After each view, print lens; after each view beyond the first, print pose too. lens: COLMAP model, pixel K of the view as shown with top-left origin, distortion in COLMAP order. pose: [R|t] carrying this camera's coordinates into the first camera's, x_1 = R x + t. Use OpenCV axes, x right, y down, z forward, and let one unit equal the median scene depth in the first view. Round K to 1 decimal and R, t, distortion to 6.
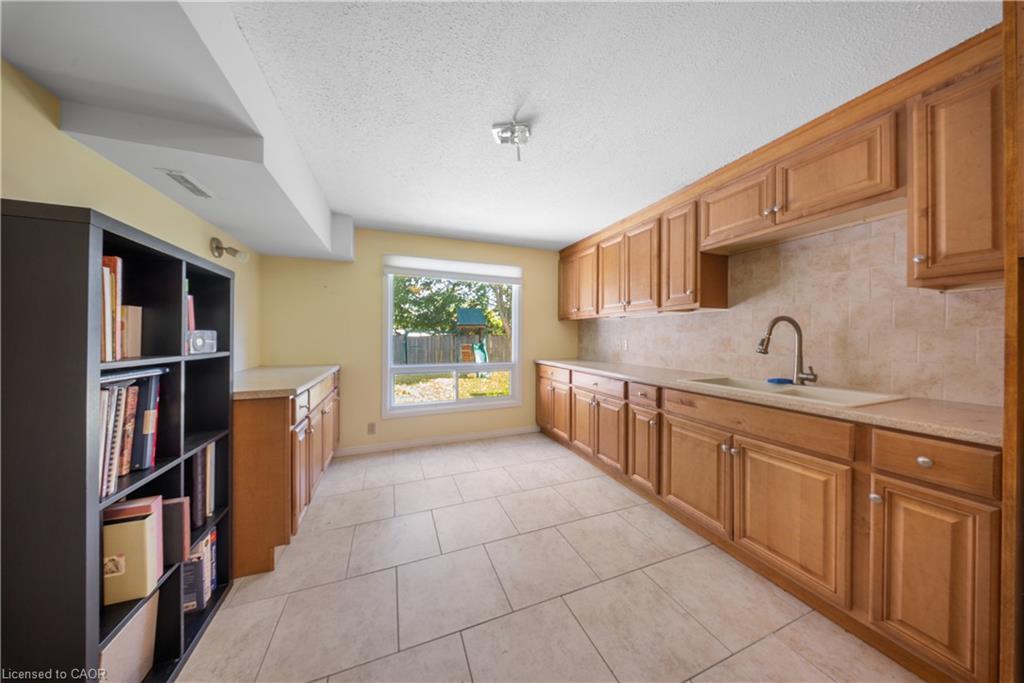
lens RADIAL K [[303.1, 0, 513.1], [0, 303.1, 336.5], [0, 0, 1]] dist [-0.001010, -0.000151]
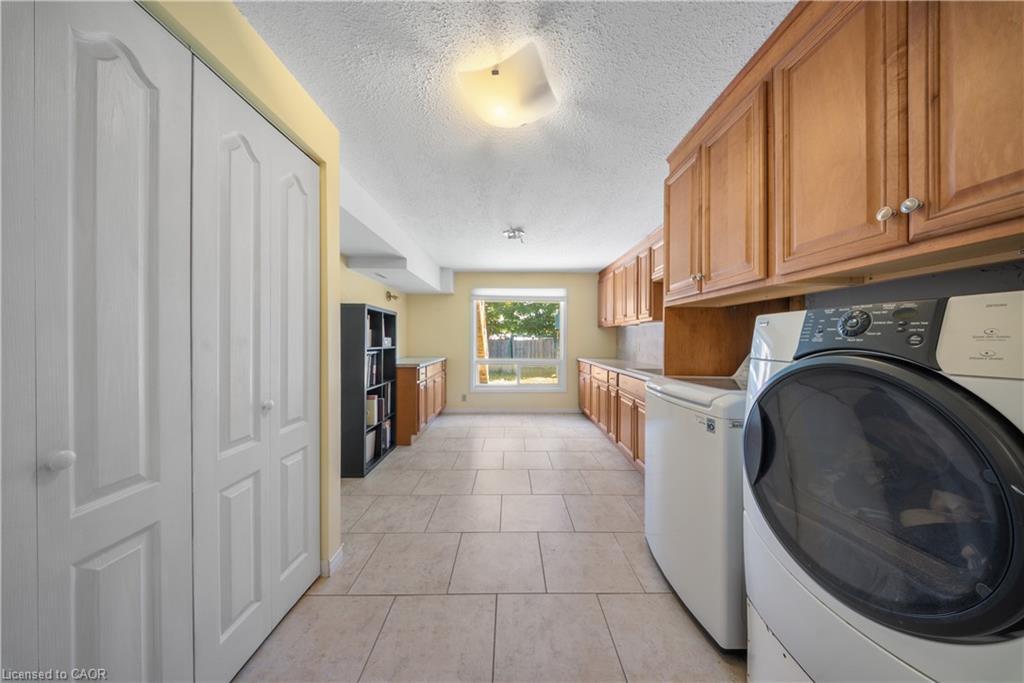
lens RADIAL K [[301.9, 0, 518.5], [0, 301.9, 340.8], [0, 0, 1]] dist [0.000097, -0.000028]
pose [[0.940781, 0.002770, -0.339003, 0.447726], [-0.002138, 0.999995, 0.002237, -0.000412], [0.339008, -0.001379, 0.940783, -0.520160]]
